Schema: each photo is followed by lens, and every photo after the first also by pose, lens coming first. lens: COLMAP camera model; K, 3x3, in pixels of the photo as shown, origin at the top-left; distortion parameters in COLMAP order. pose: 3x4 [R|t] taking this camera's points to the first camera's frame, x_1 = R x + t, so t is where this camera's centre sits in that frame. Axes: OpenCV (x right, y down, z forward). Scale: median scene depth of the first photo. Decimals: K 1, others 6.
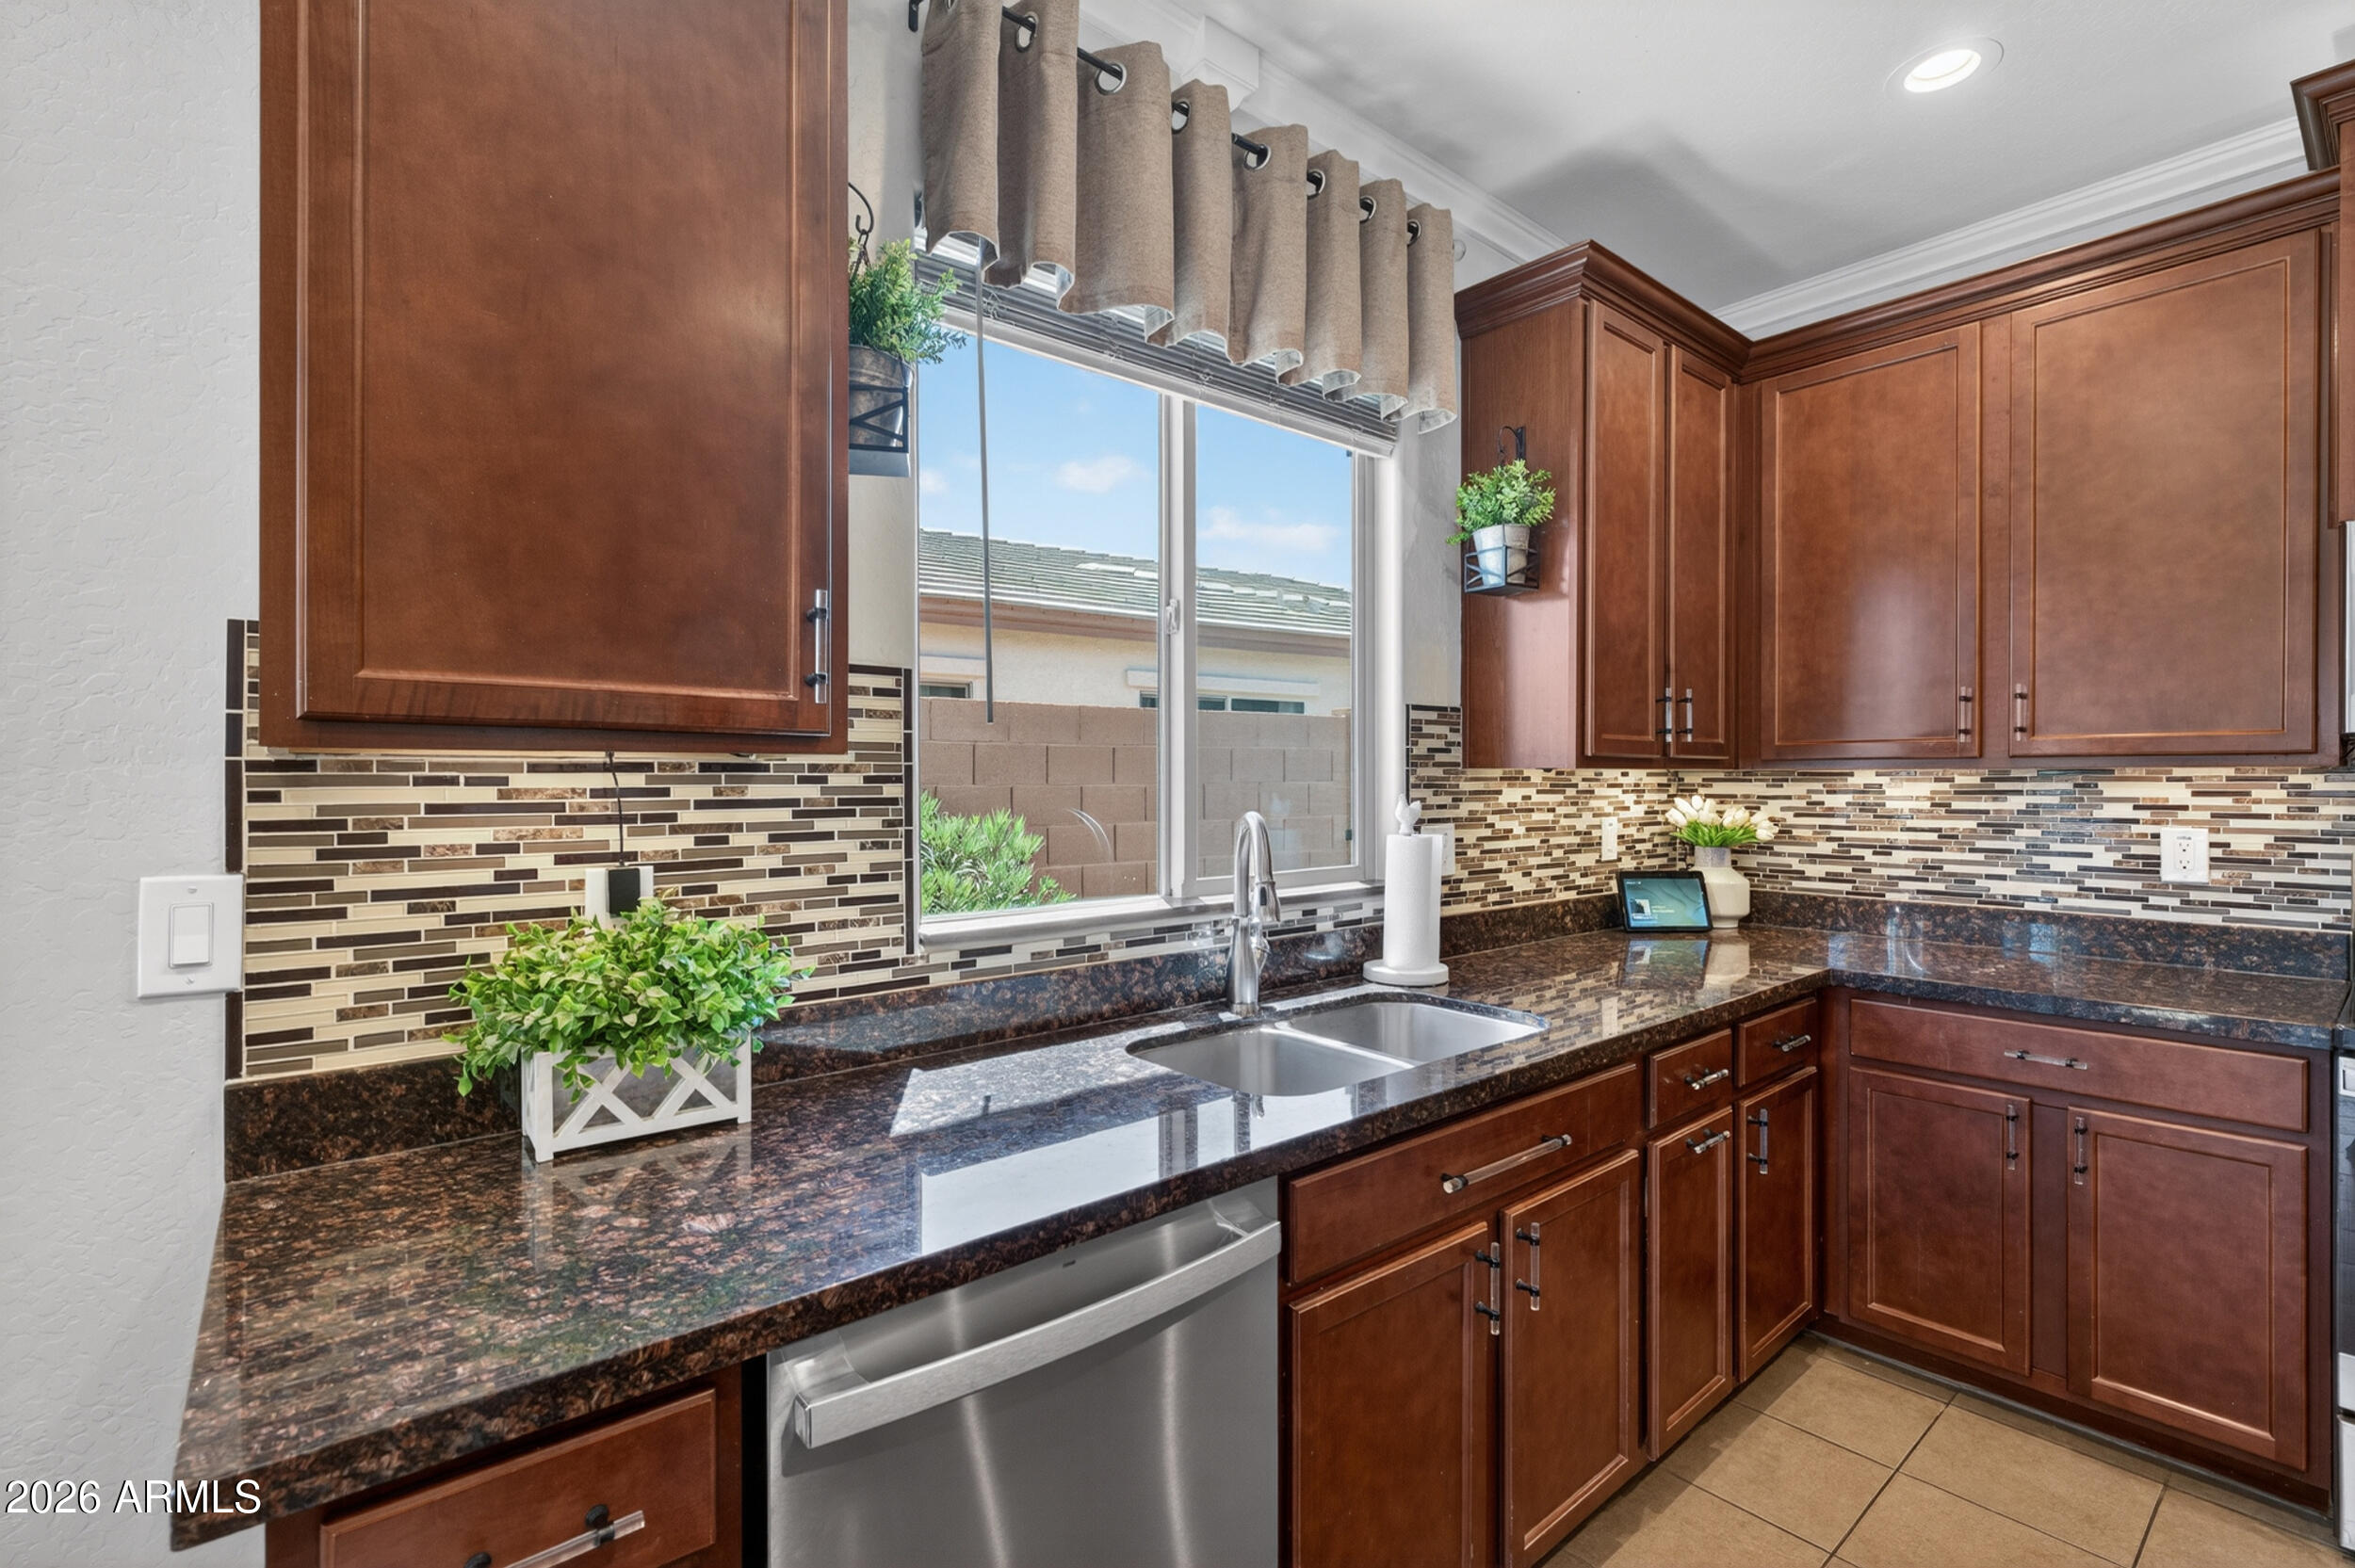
lens RADIAL K [[1036.0, 0, 1120.7], [0, 1036.0, 784.0], [0, 0, 1]] dist [0.000287, -0.000129]
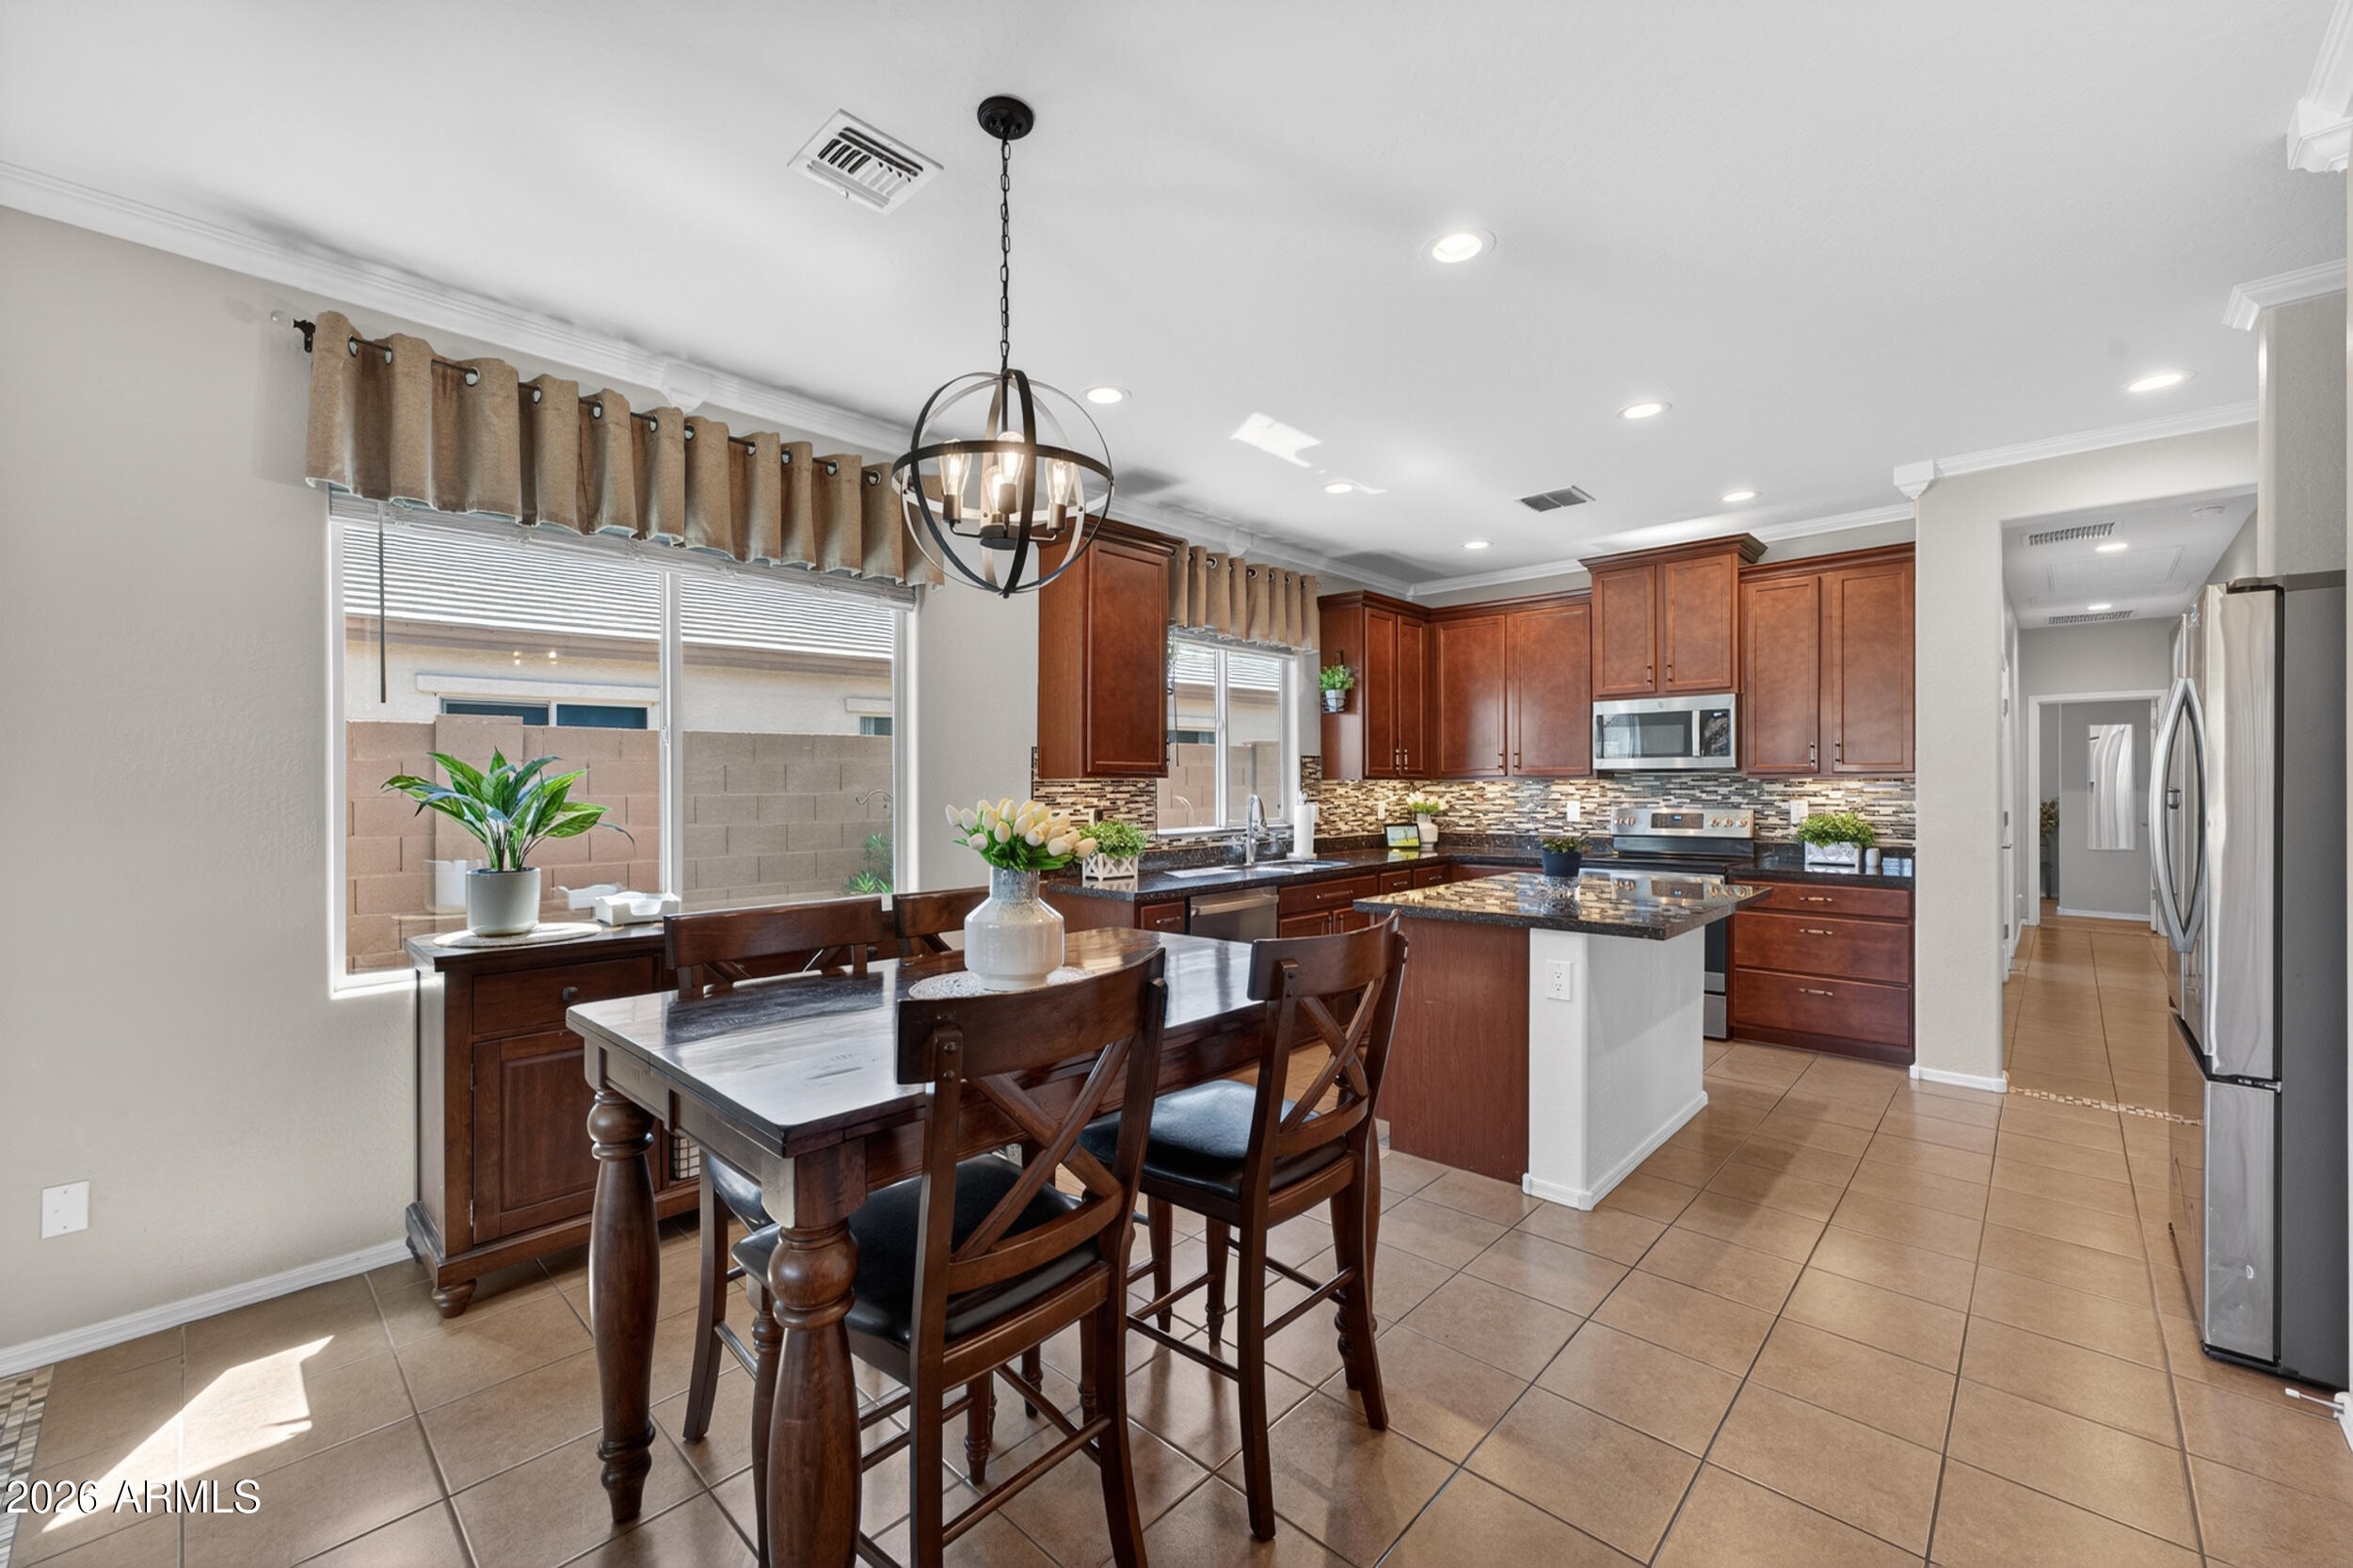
lens RADIAL K [[947.5, 0, 1165.8], [0, 947.5, 786.4], [0, 0, 1]] dist [0.000012, 0.009836]
pose [[0.988033, -0.002957, 0.154214, -0.472951], [0.003730, 0.999982, -0.004721, 0.010180], [-0.154198, 0.005240, 0.988026, -1.440792]]
